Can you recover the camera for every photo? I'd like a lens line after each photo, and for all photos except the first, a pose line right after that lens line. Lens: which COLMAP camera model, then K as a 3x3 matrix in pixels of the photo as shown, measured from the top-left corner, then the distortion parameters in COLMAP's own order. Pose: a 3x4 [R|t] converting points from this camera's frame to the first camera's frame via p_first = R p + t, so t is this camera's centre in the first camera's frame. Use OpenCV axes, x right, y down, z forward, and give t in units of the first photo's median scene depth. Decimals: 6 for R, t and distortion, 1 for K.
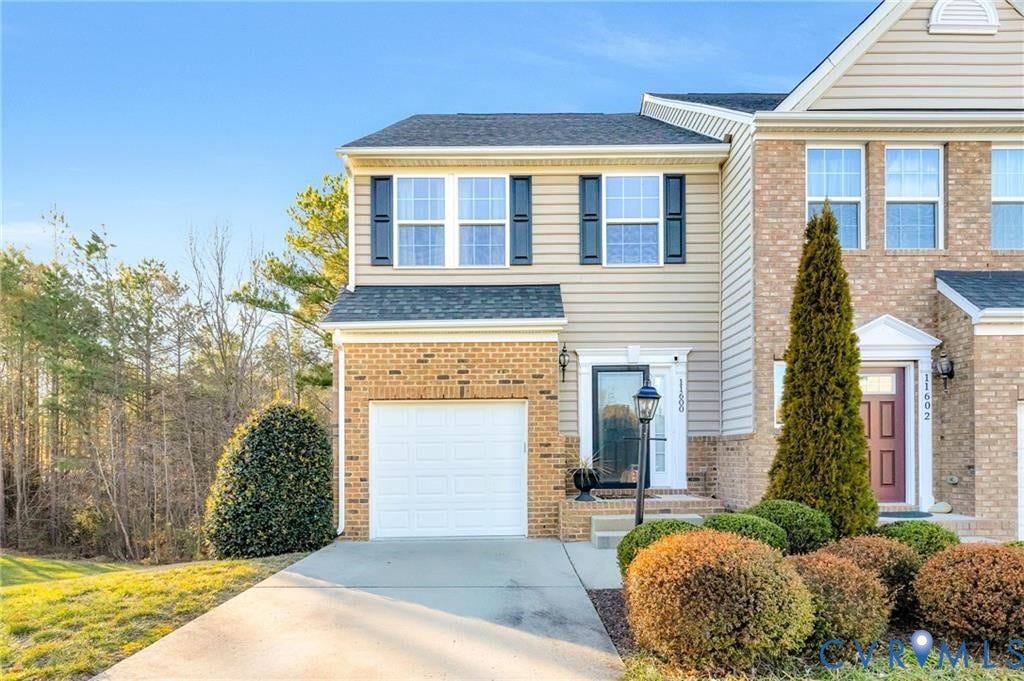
lens RADIAL K [[610.6, 0, 513.4], [0, 610.6, 448.0], [0, 0, 1]] dist [0.007437, 0.000941]
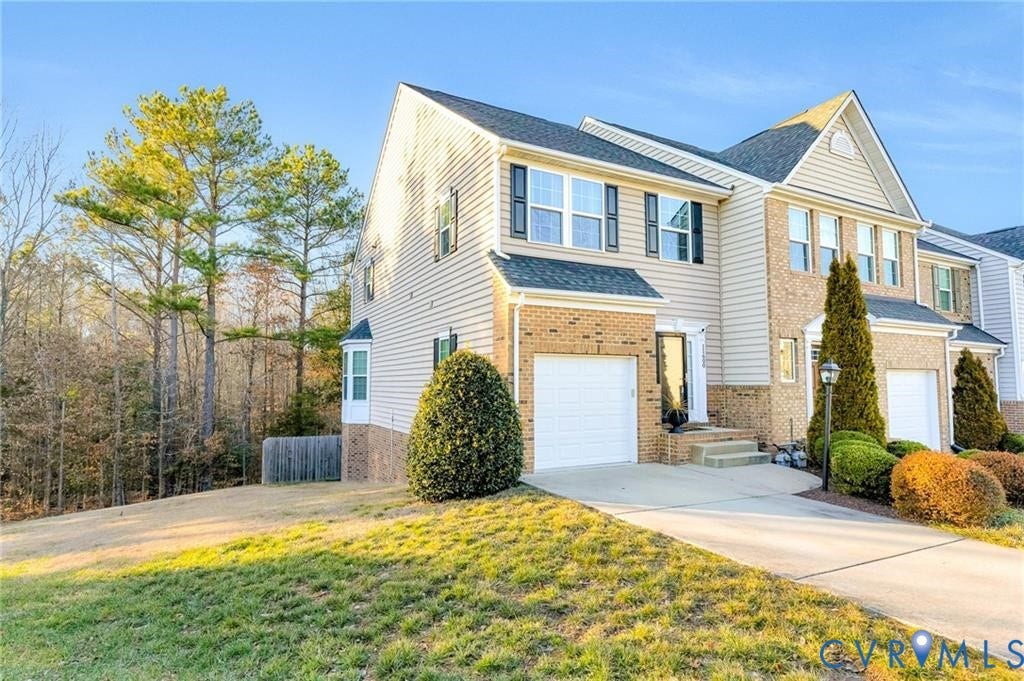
lens RADIAL K [[550.5, 0, 512.0], [0, 550.5, 340.5], [0, 0, 1]] dist [-0.002676, -0.000612]
pose [[0.888756, 0.046867, 0.455978, -0.745852], [-0.017370, 0.997488, -0.068669, -0.027643], [-0.458051, 0.053110, 0.887338, 0.069439]]
